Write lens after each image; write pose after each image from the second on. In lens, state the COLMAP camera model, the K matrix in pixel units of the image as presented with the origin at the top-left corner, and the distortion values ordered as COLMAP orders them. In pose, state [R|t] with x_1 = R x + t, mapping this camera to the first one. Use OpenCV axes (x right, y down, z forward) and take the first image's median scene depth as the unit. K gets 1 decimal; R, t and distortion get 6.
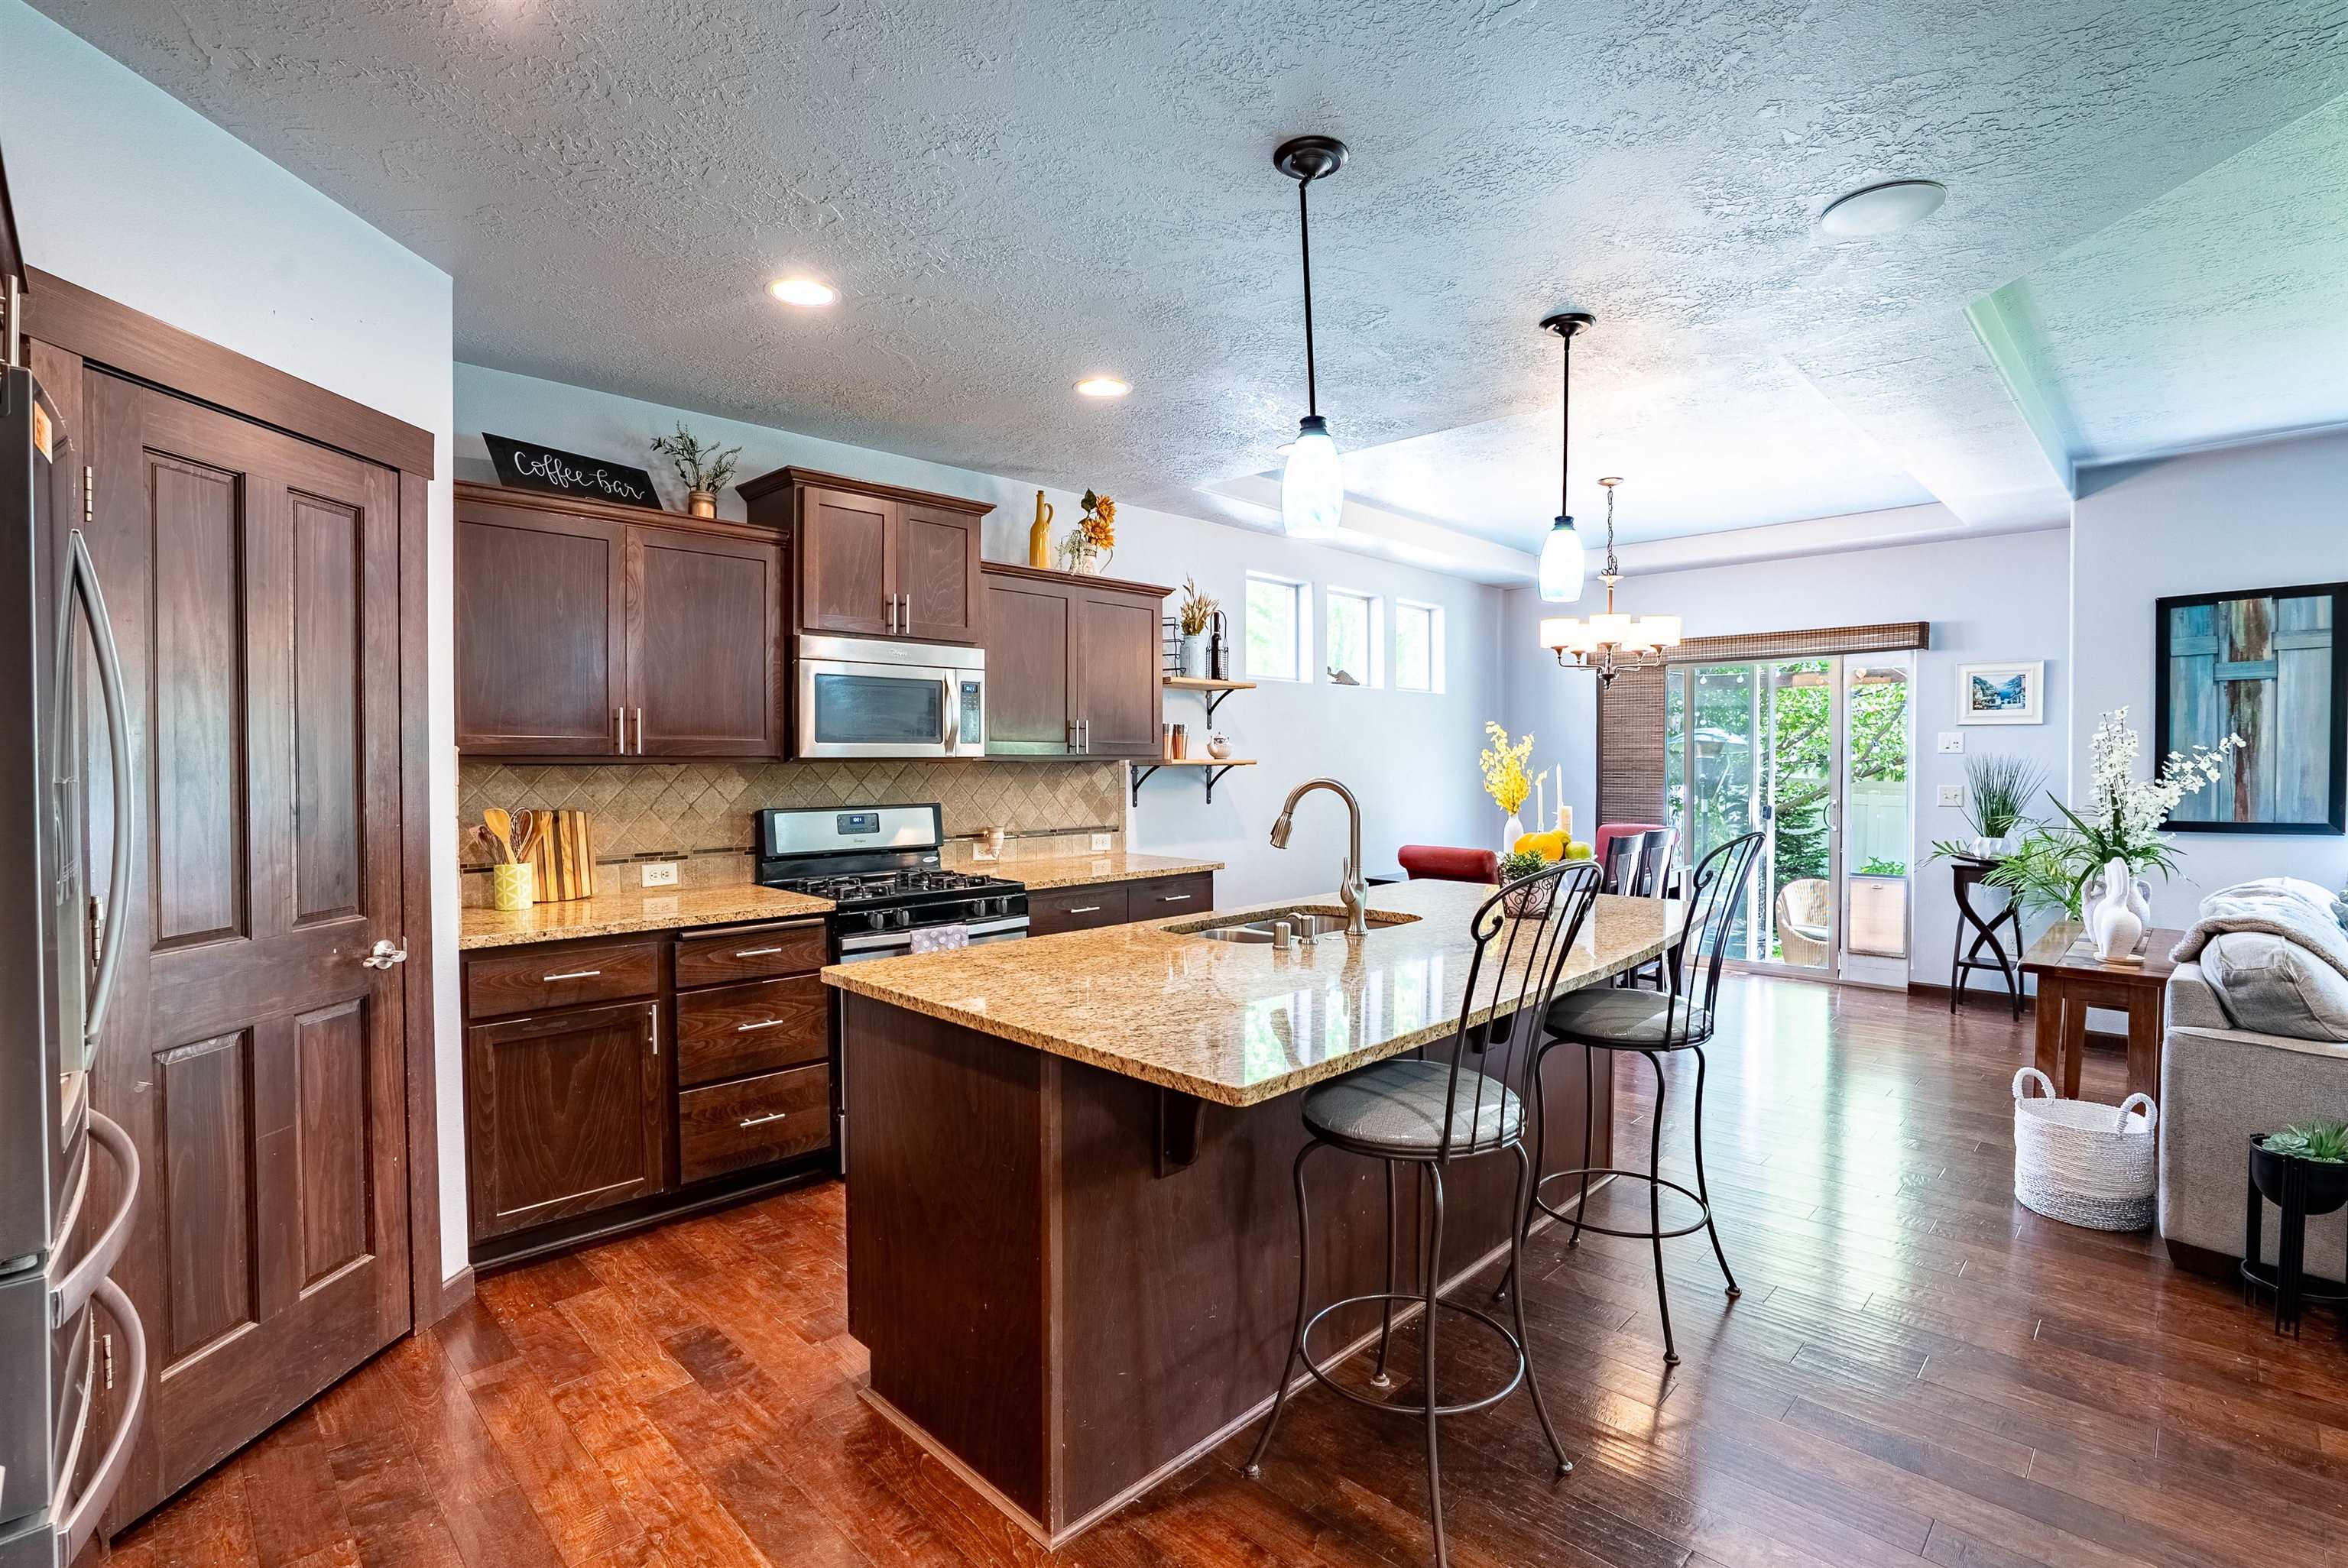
lens RADIAL K [[1123.2, 0, 1160.2], [0, 1123.2, 779.1], [0, 0, 1]] dist [-0.029006, 0.005128]
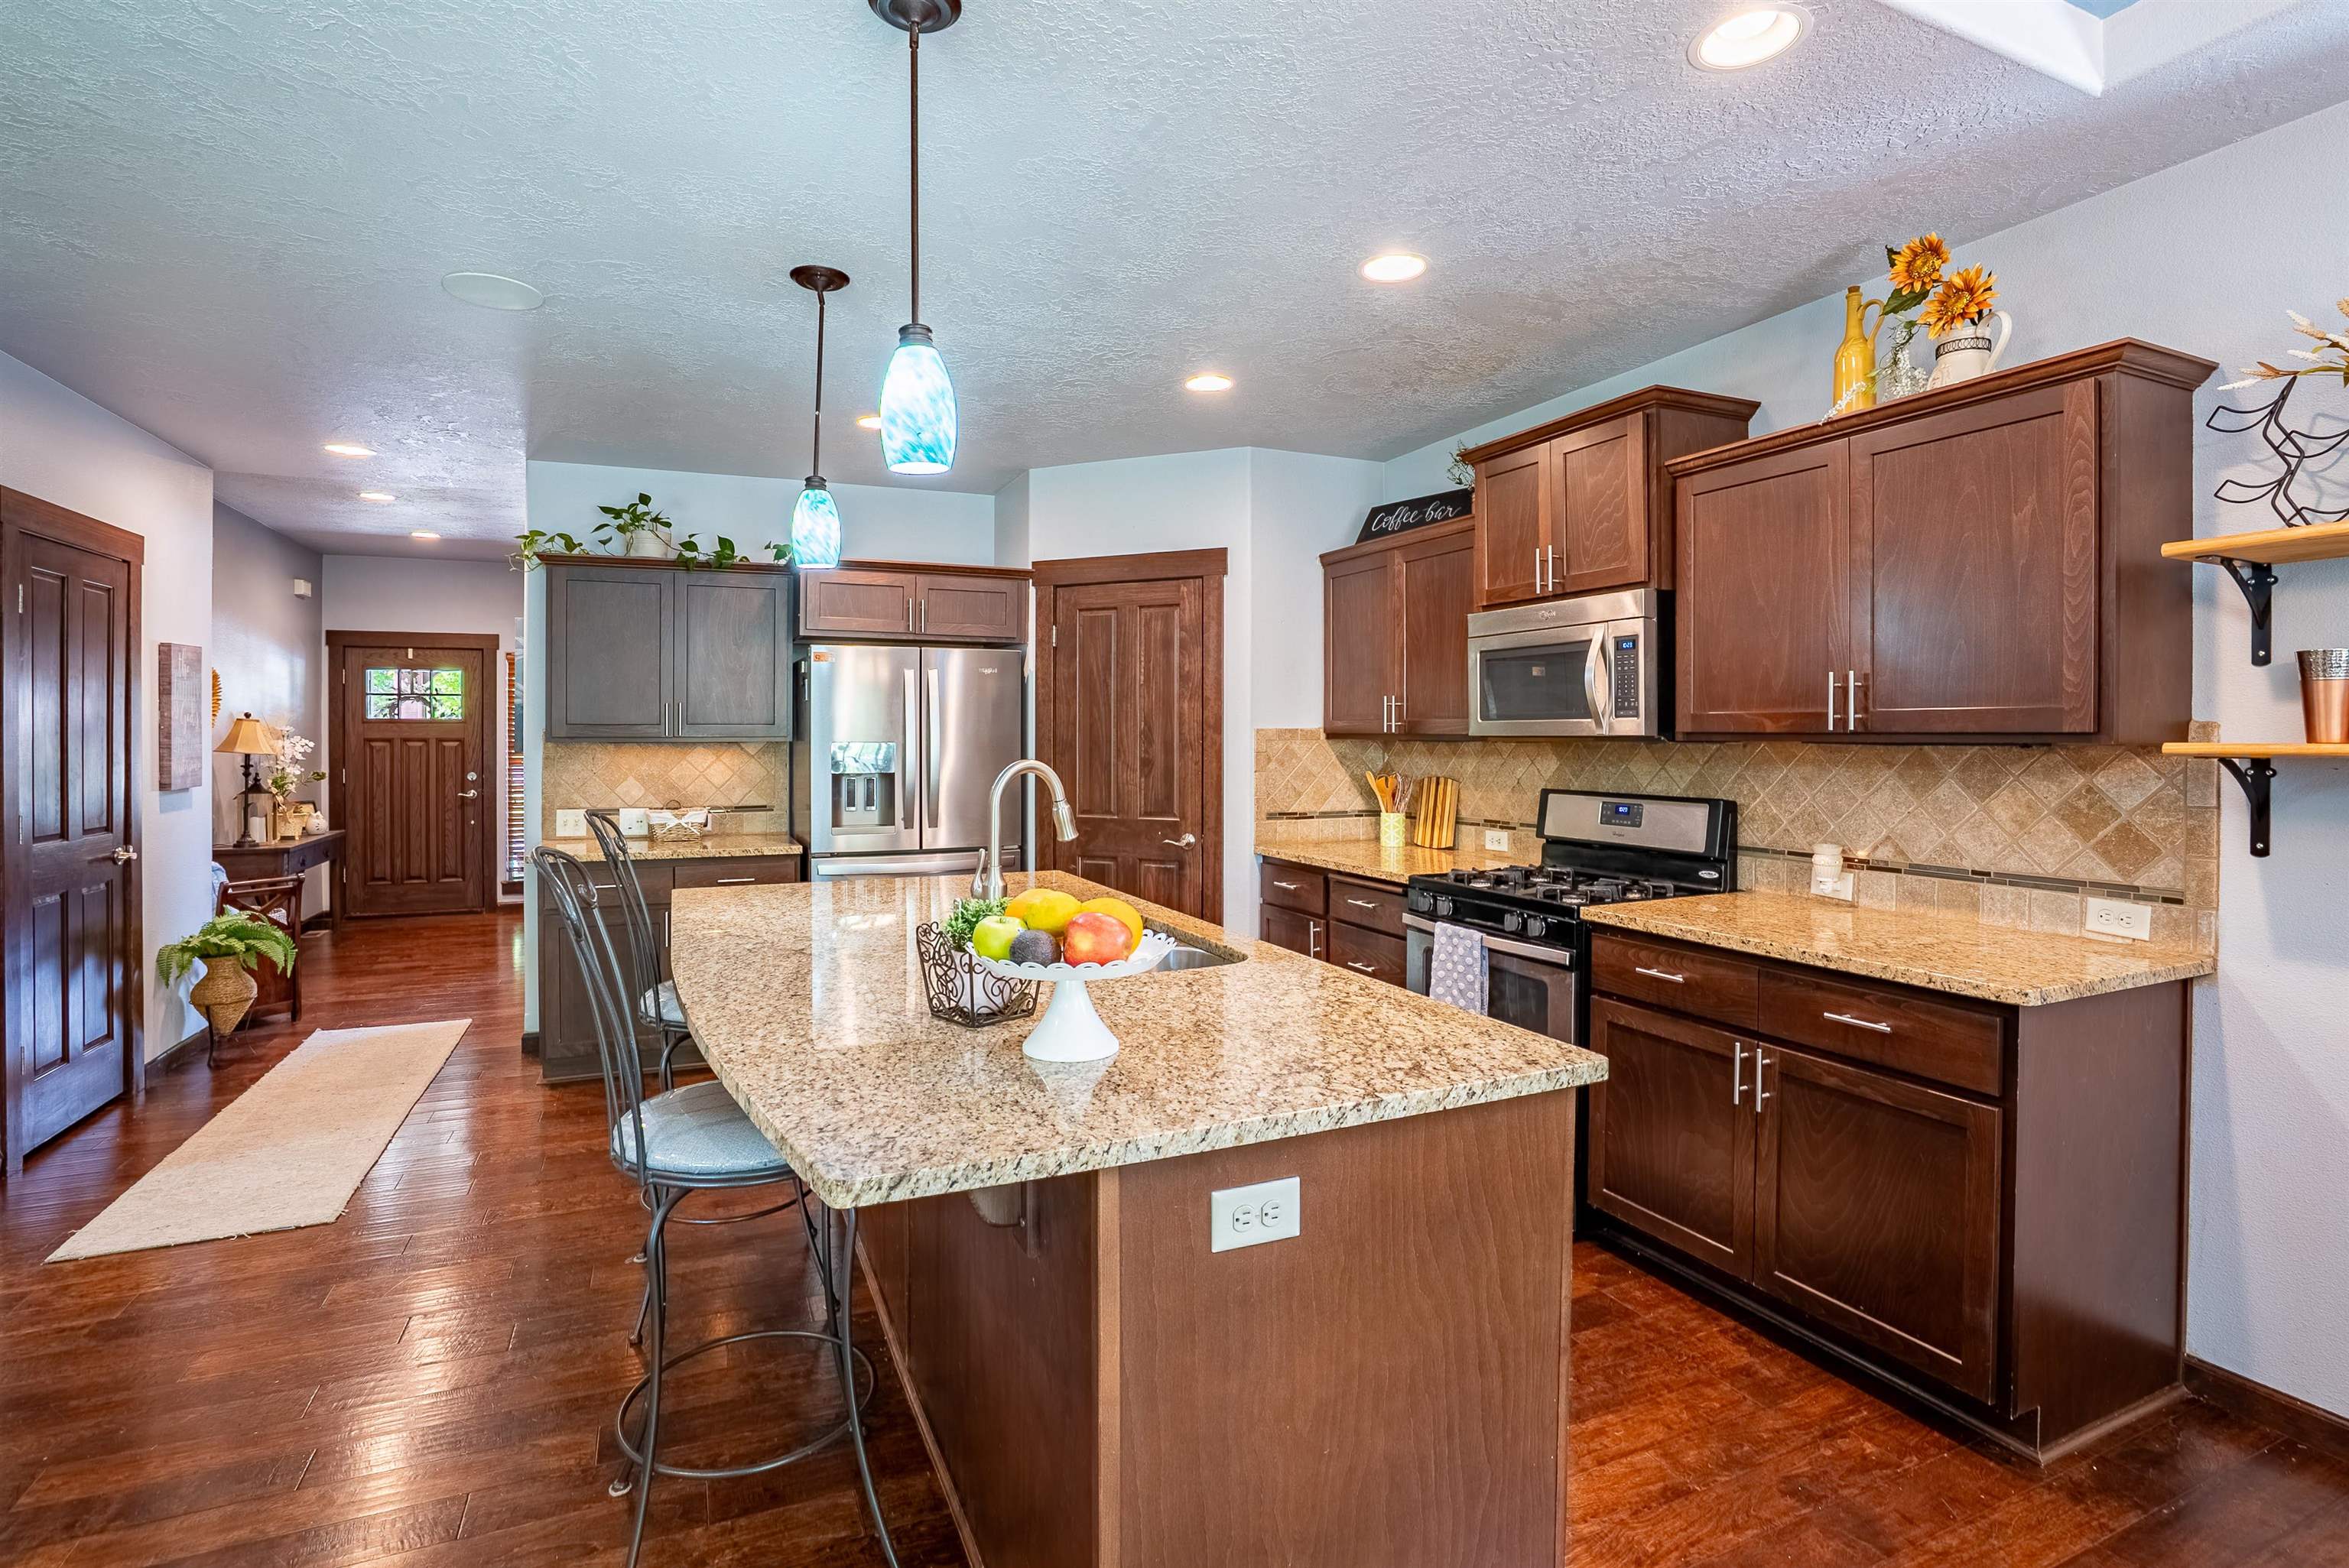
lens RADIAL K [[1123.7, 0, 1158.1], [0, 1123.7, 739.1], [0, 0, 1]] dist [-0.029006, 0.005128]
pose [[-0.367860, 0.006597, -0.929858, 0.467658], [-0.015021, 0.999802, 0.013035, -0.016474], [0.929760, 0.018763, -0.367688, 0.718118]]
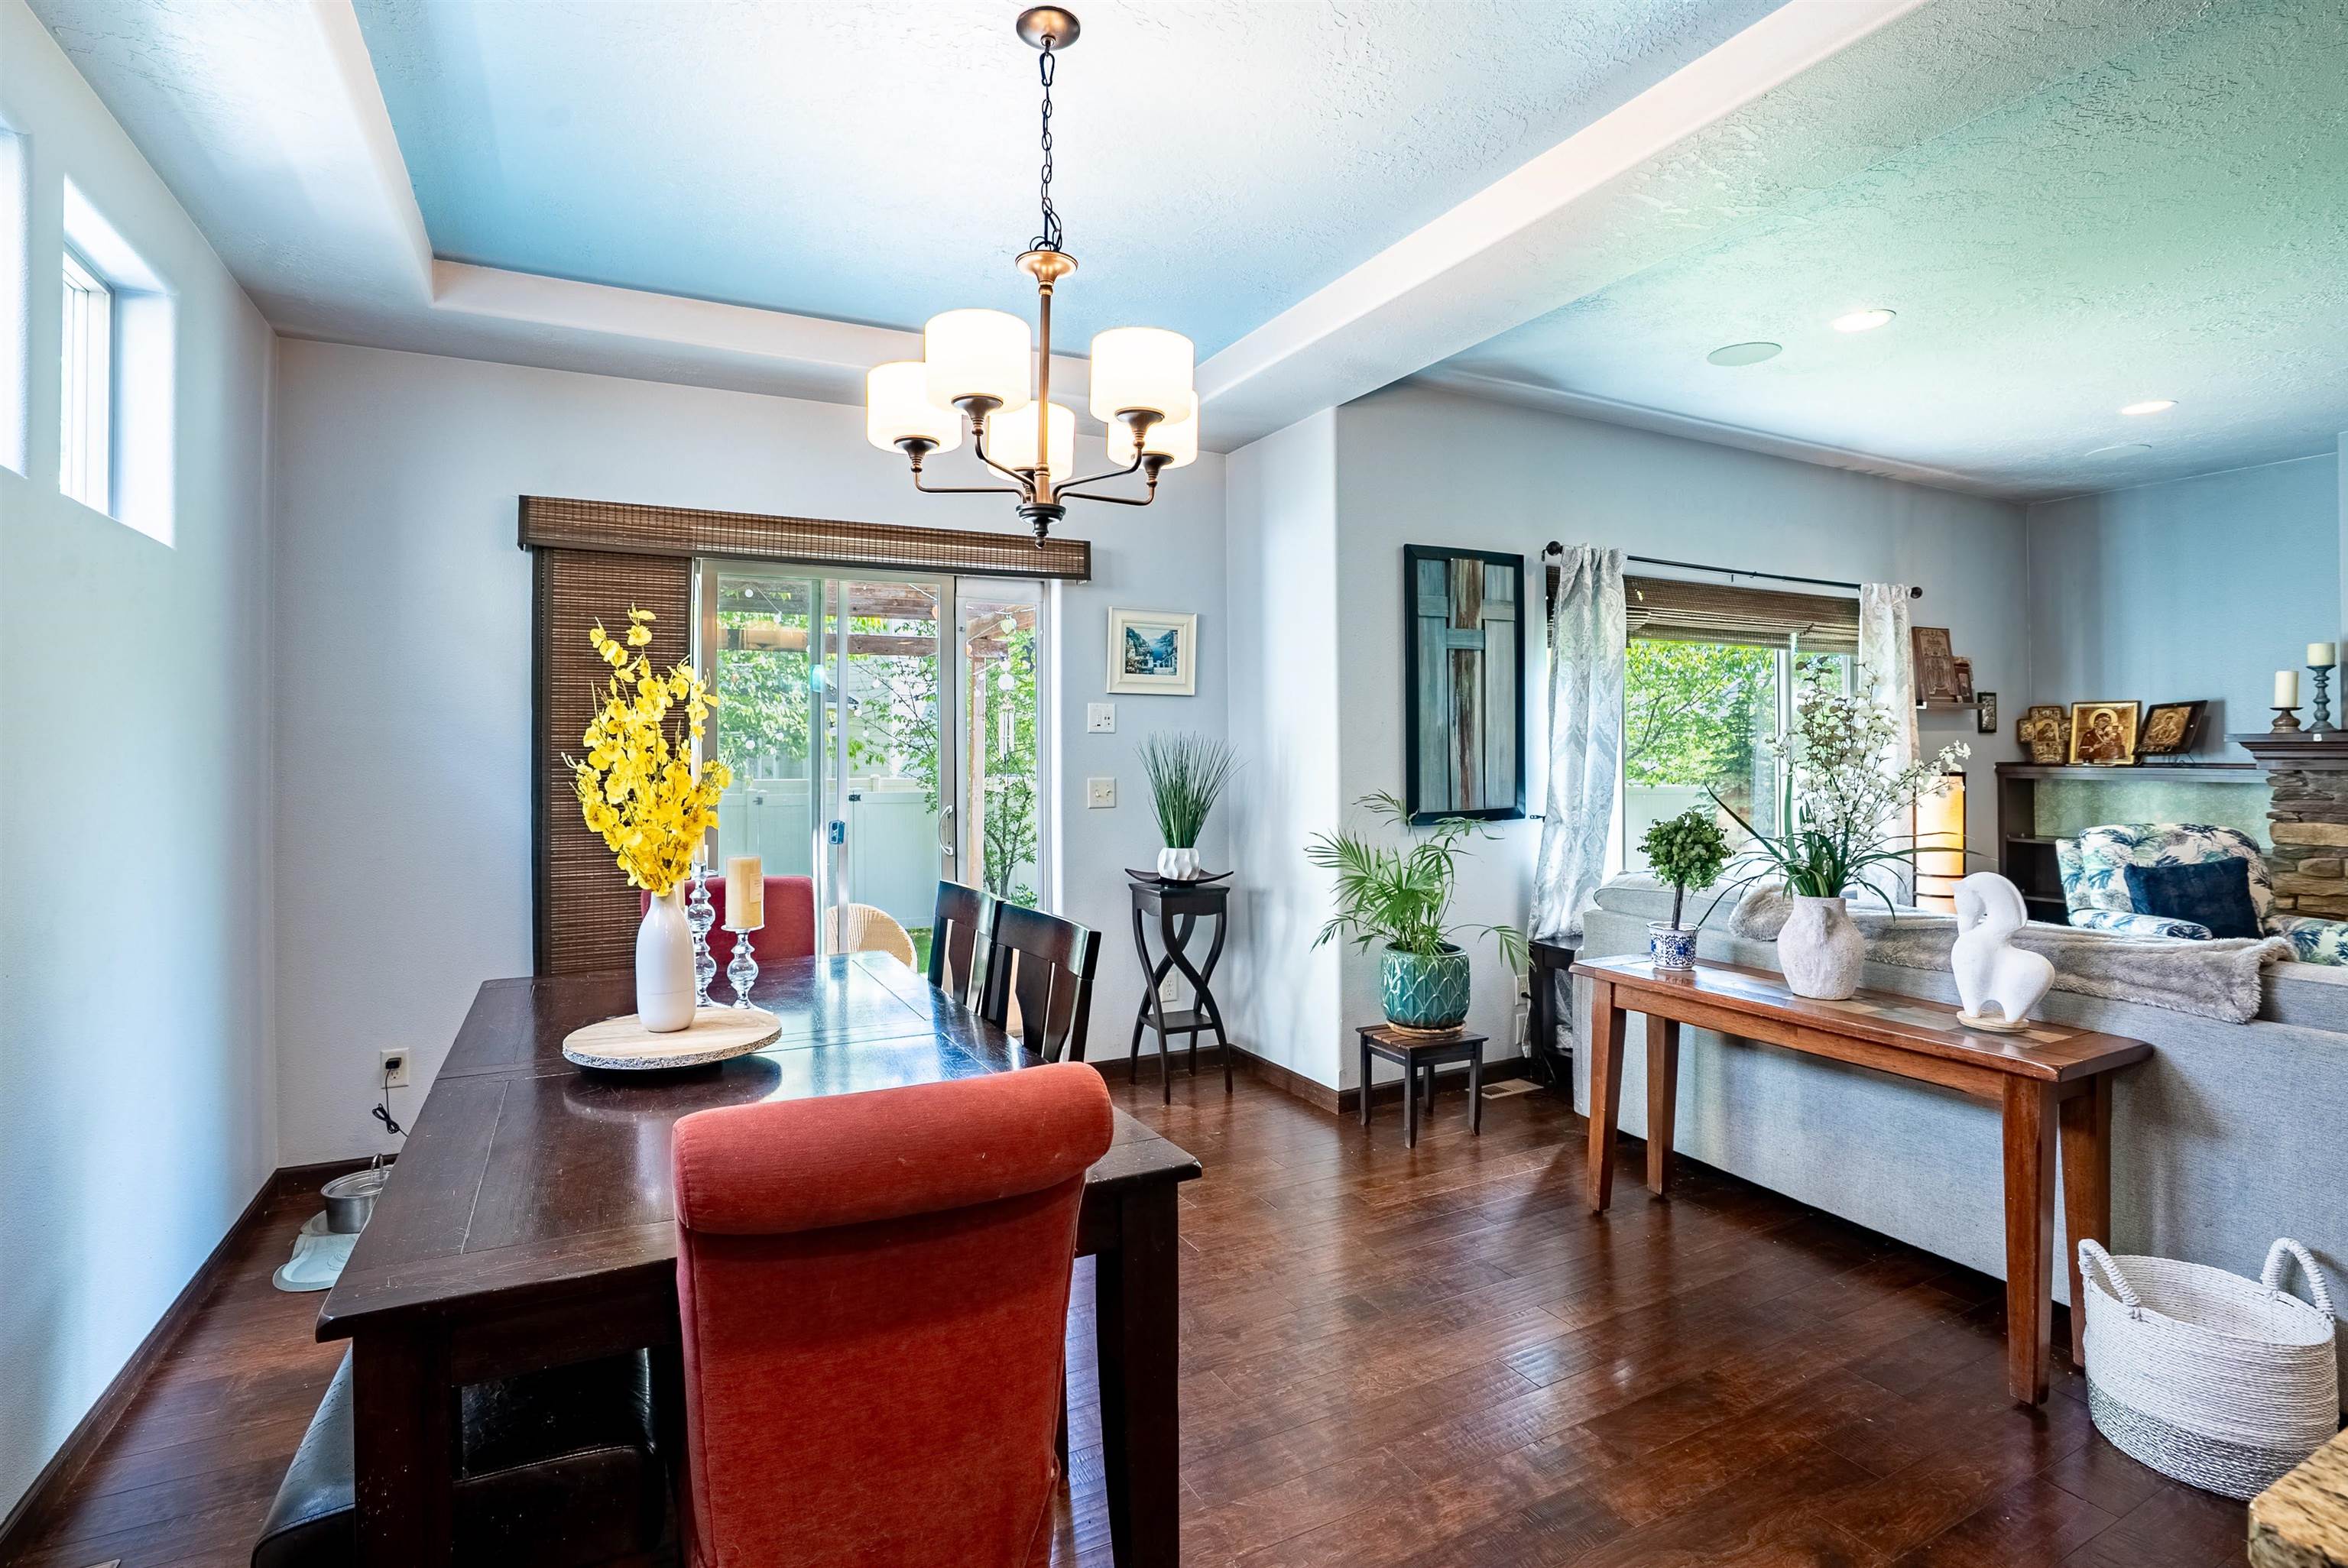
lens RADIAL K [[1123.2, 0, 1139.2], [0, 1123.2, 736.5], [0, 0, 1]] dist [-0.029006, 0.005128]
pose [[0.325189, 0.001381, 0.945648, 0.040848], [0.021096, 0.999739, -0.008715, -0.014957], [-0.945414, 0.022783, 0.325075, 0.784862]]
